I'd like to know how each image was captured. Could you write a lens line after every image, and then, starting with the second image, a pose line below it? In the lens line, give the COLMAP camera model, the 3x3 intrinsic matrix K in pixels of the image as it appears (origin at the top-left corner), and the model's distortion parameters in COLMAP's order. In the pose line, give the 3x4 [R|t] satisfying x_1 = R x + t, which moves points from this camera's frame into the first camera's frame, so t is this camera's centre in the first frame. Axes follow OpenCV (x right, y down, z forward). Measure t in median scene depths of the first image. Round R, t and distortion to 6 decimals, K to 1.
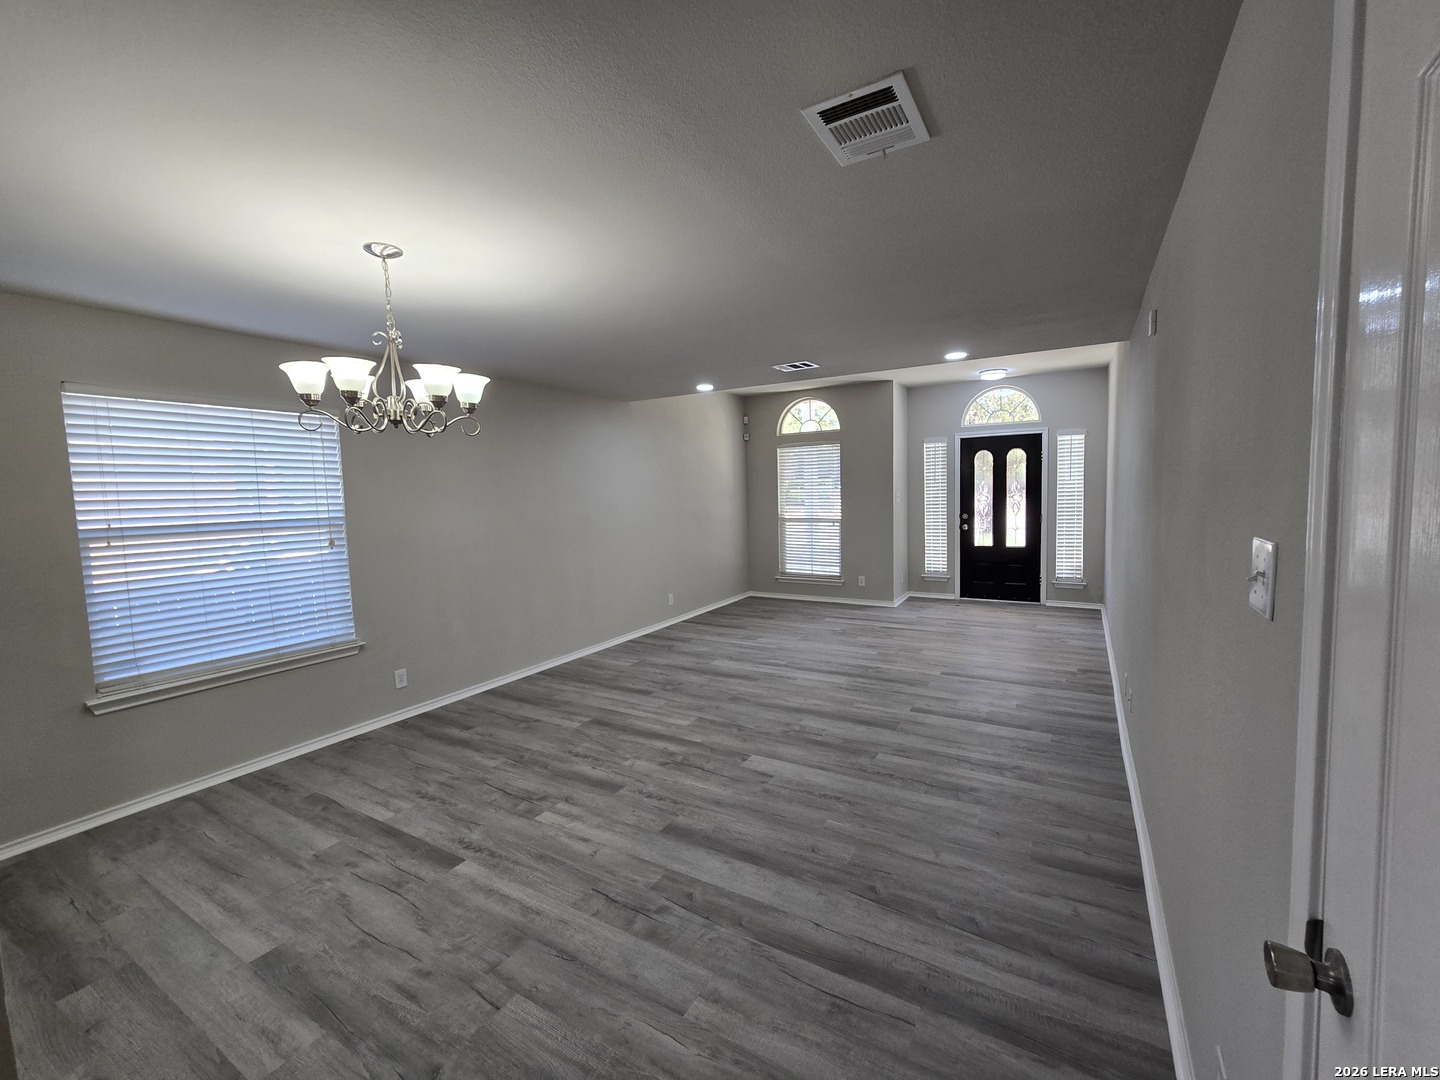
lens RADIAL K [[588.7, 0, 723.5], [0, 588.7, 540.7], [0, 0, 1]] dist [-0.011563, 0.004355]
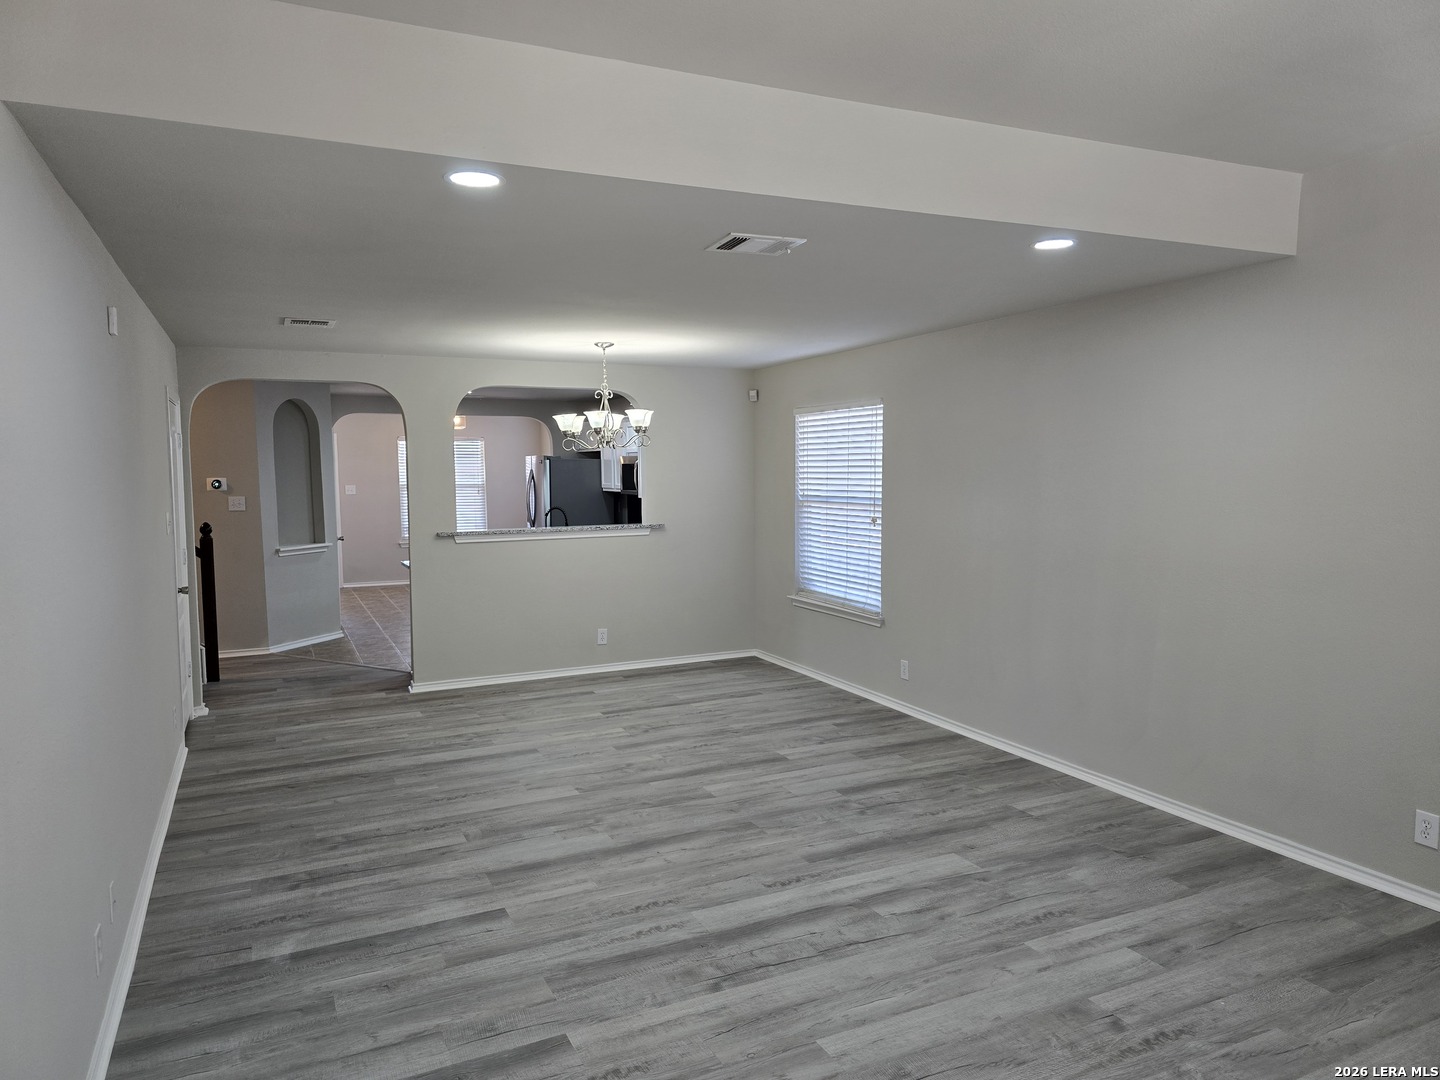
lens RADIAL K [[963.7, 0, 717.9], [0, 963.7, 547.9], [0, 0, 1]] dist [0.080262, -0.084749]
pose [[-0.556662, 0.102562, -0.824383, 0.988489], [-0.042269, 0.987568, 0.151406, -0.205247], [0.829663, 0.119128, -0.545407, 1.736183]]
